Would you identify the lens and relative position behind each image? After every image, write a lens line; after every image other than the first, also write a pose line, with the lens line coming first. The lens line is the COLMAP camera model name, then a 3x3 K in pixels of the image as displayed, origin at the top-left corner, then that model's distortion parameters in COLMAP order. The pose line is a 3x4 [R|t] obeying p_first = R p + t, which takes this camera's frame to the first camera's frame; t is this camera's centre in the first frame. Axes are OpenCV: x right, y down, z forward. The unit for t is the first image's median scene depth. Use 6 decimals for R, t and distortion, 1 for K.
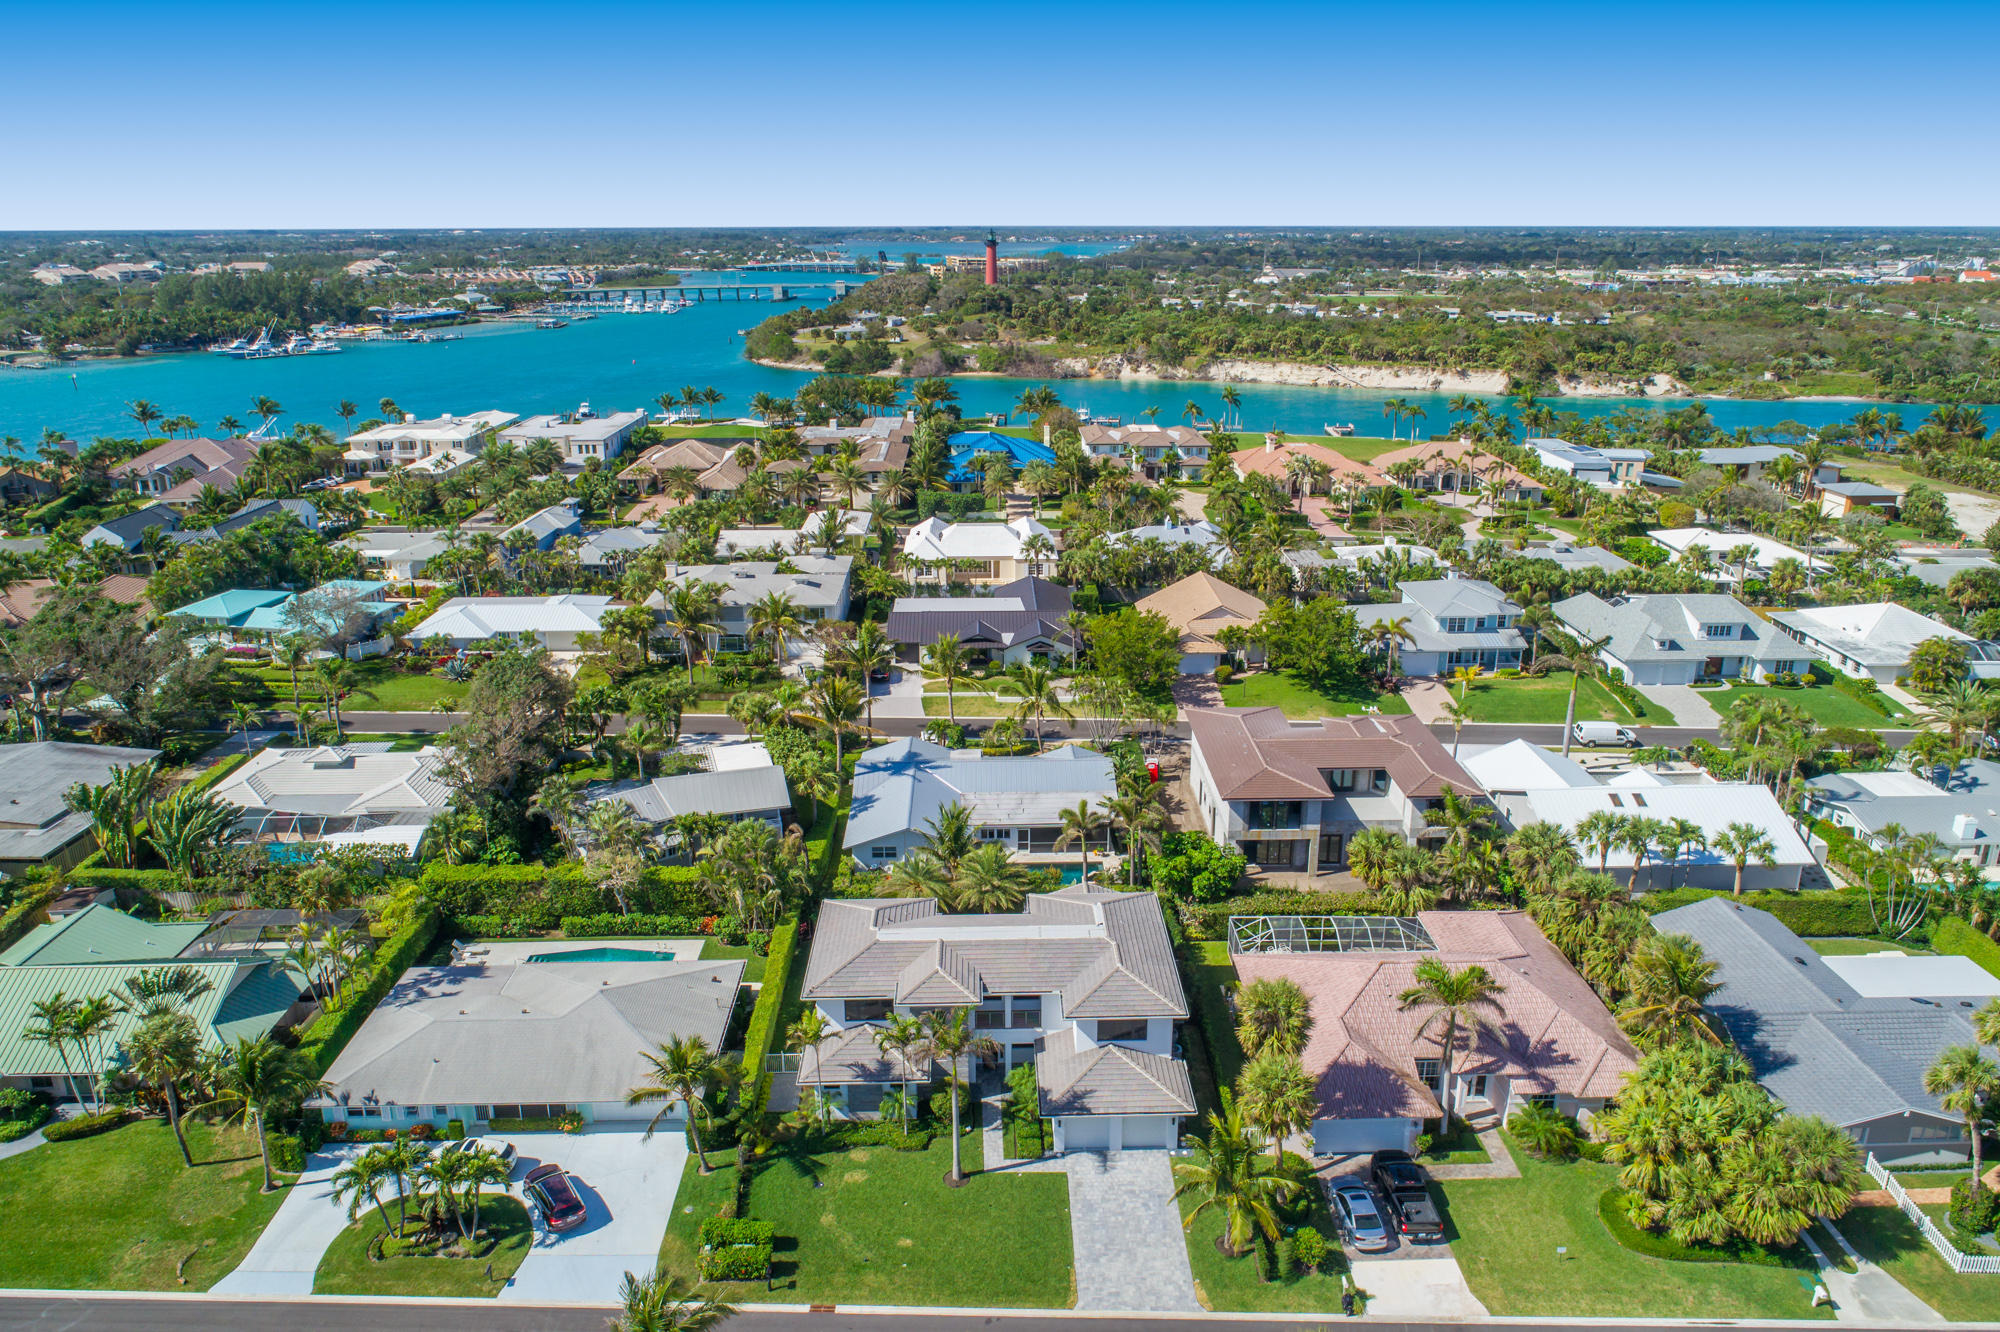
lens RADIAL K [[1328.7, 0, 1013.3], [0, 1328.7, 673.0], [0, 0, 1]] dist [-0.009144, 0.002988]
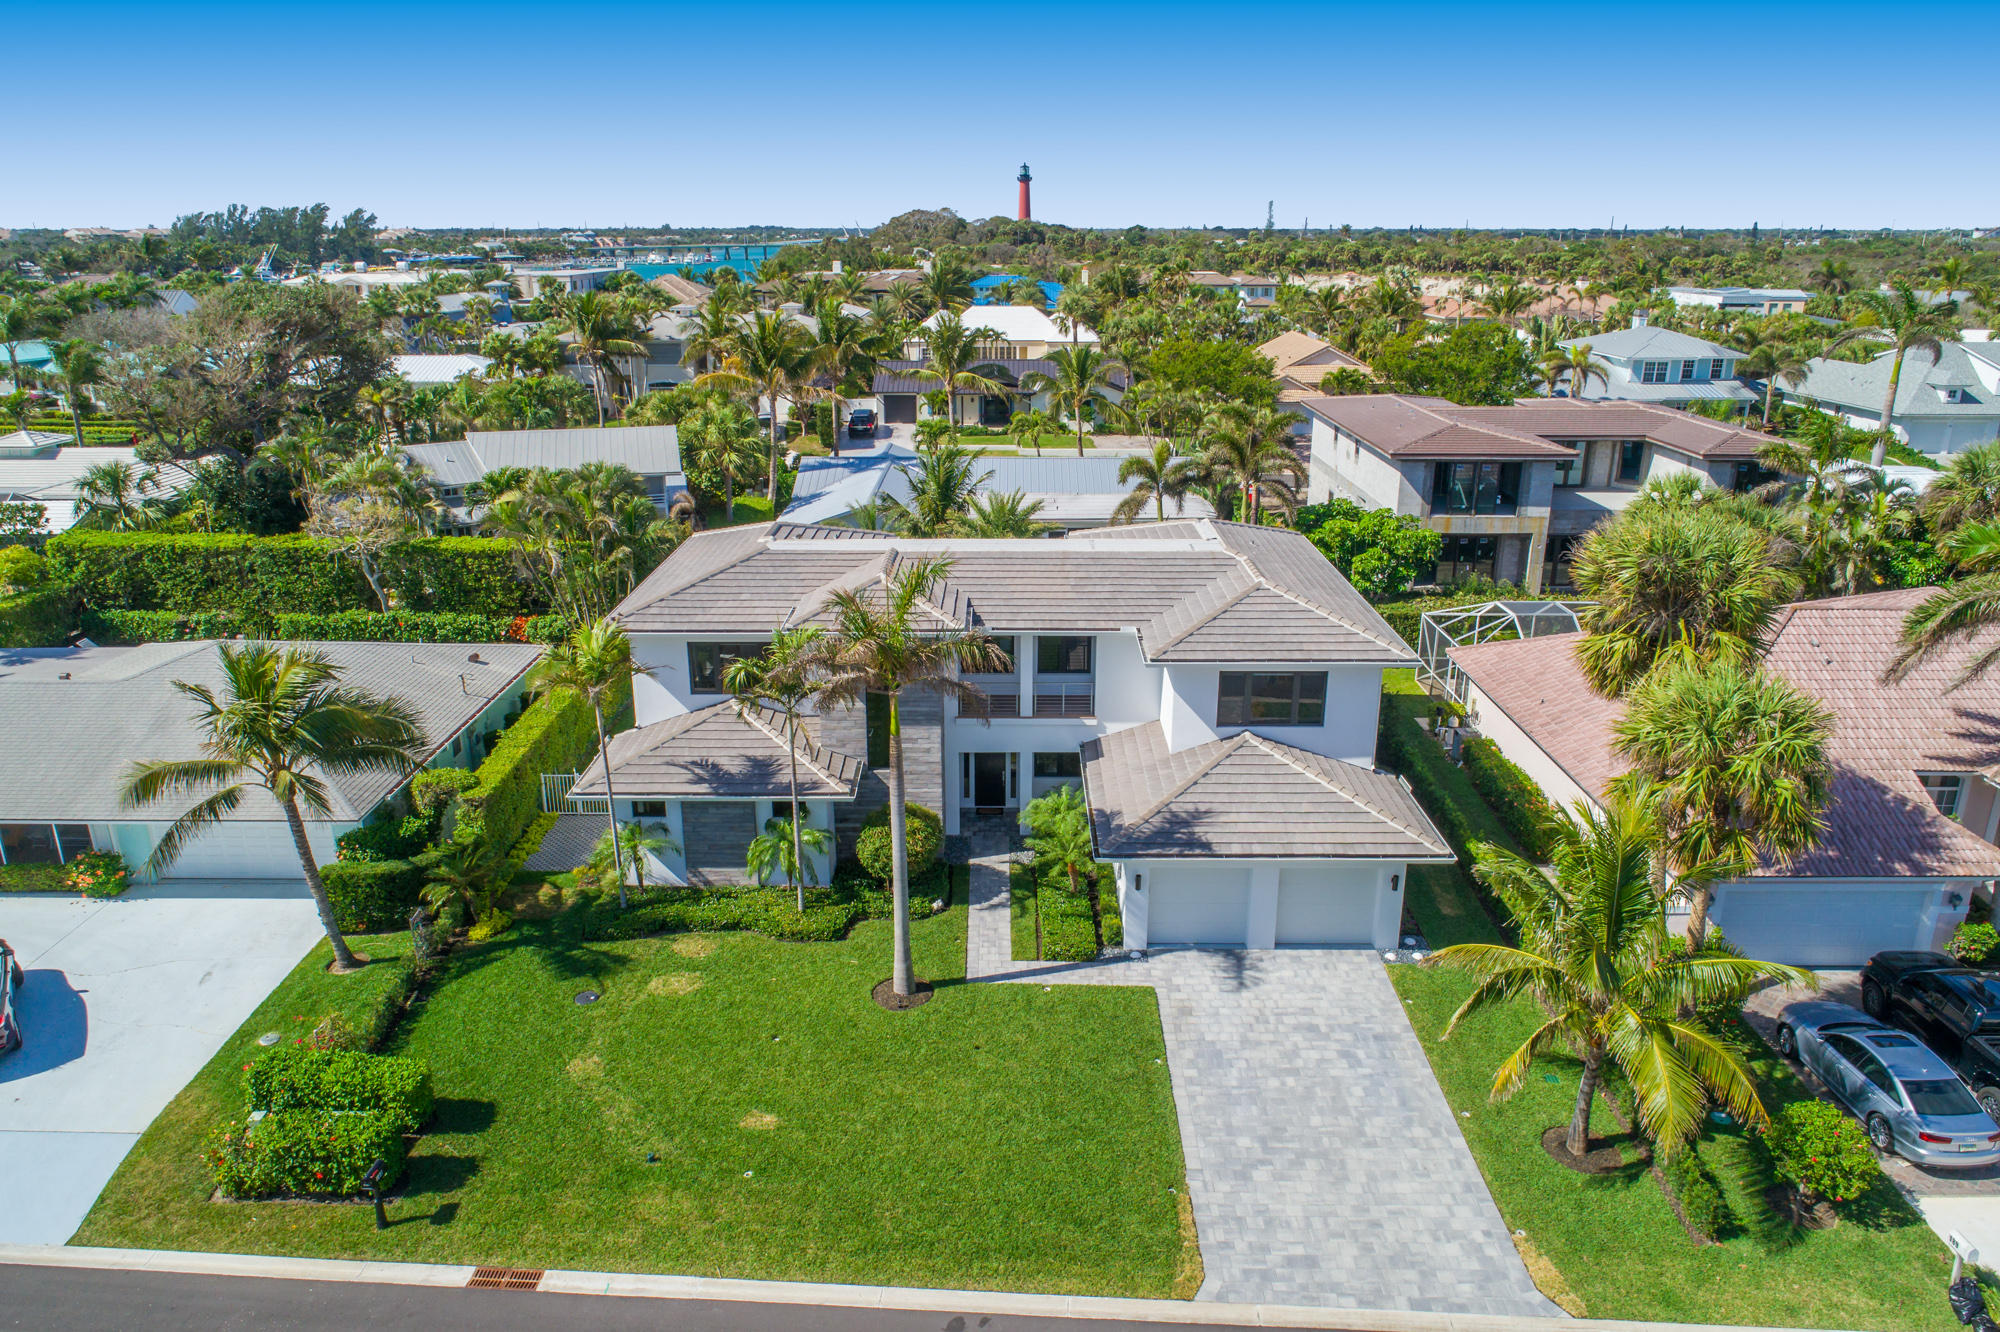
lens RADIAL K [[1328.0, 0, 1000.0], [0, 1328.0, 666.0], [0, 0, 1]] dist [-0.006092, 0.004504]
pose [[0.999430, 0.014109, -0.030670, 0.001171], [-0.014016, 0.999897, 0.003228, 0.263658], [0.030713, -0.002797, 0.999524, 0.548055]]
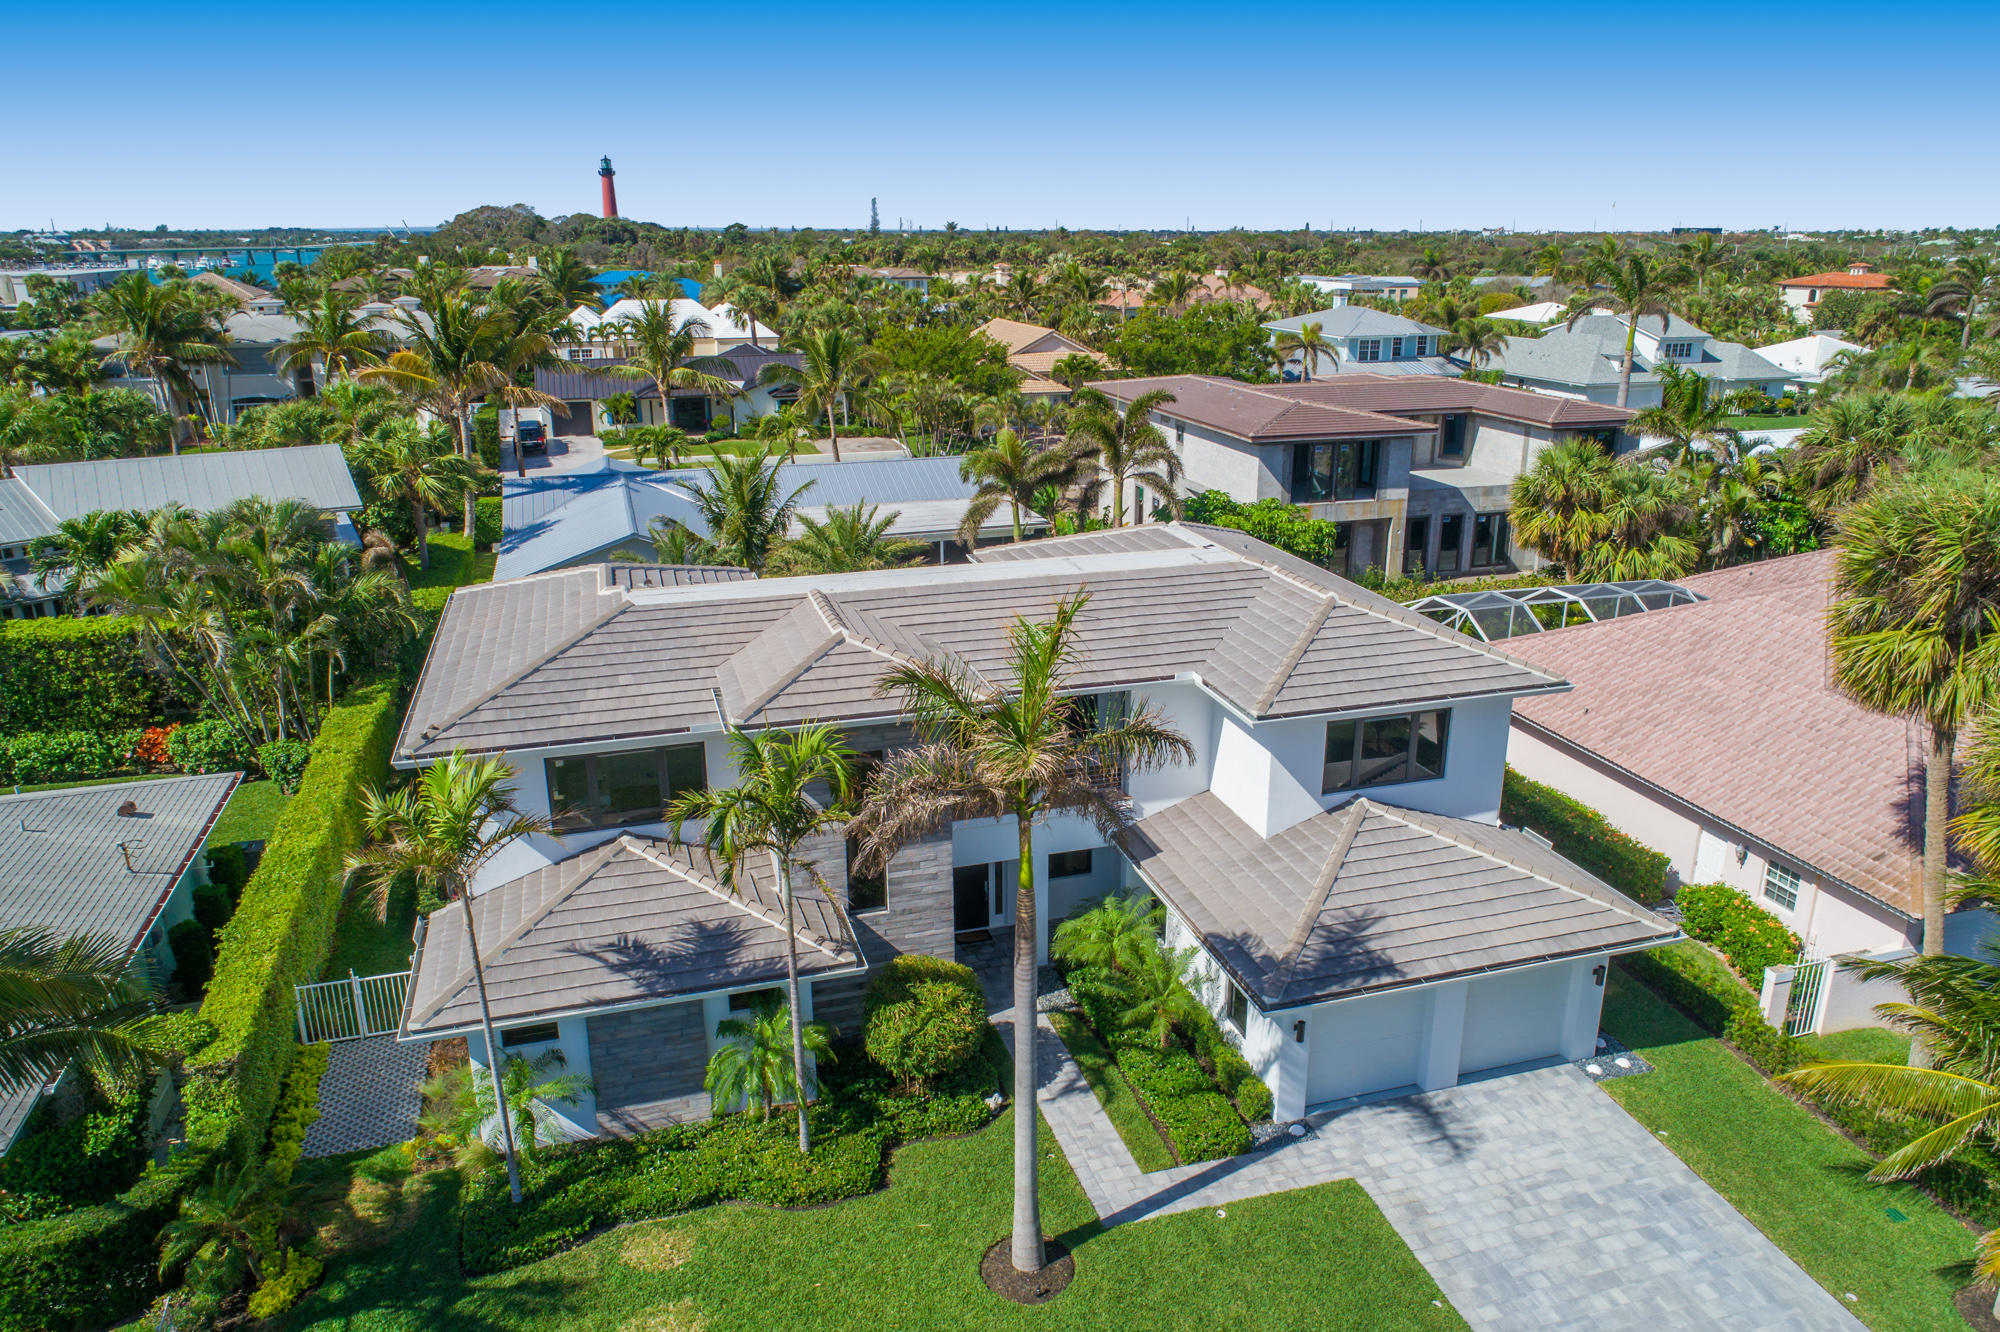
lens RADIAL K [[1367.0, 0, 1027.8], [0, 1367.0, 679.4], [0, 0, 1]] dist [-0.004261, 0.003565]
pose [[0.962488, -0.081597, 0.258766, -0.104764], [0.081203, 0.996623, 0.012228, 0.243831], [-0.258889, 0.009244, 0.965863, 0.692854]]
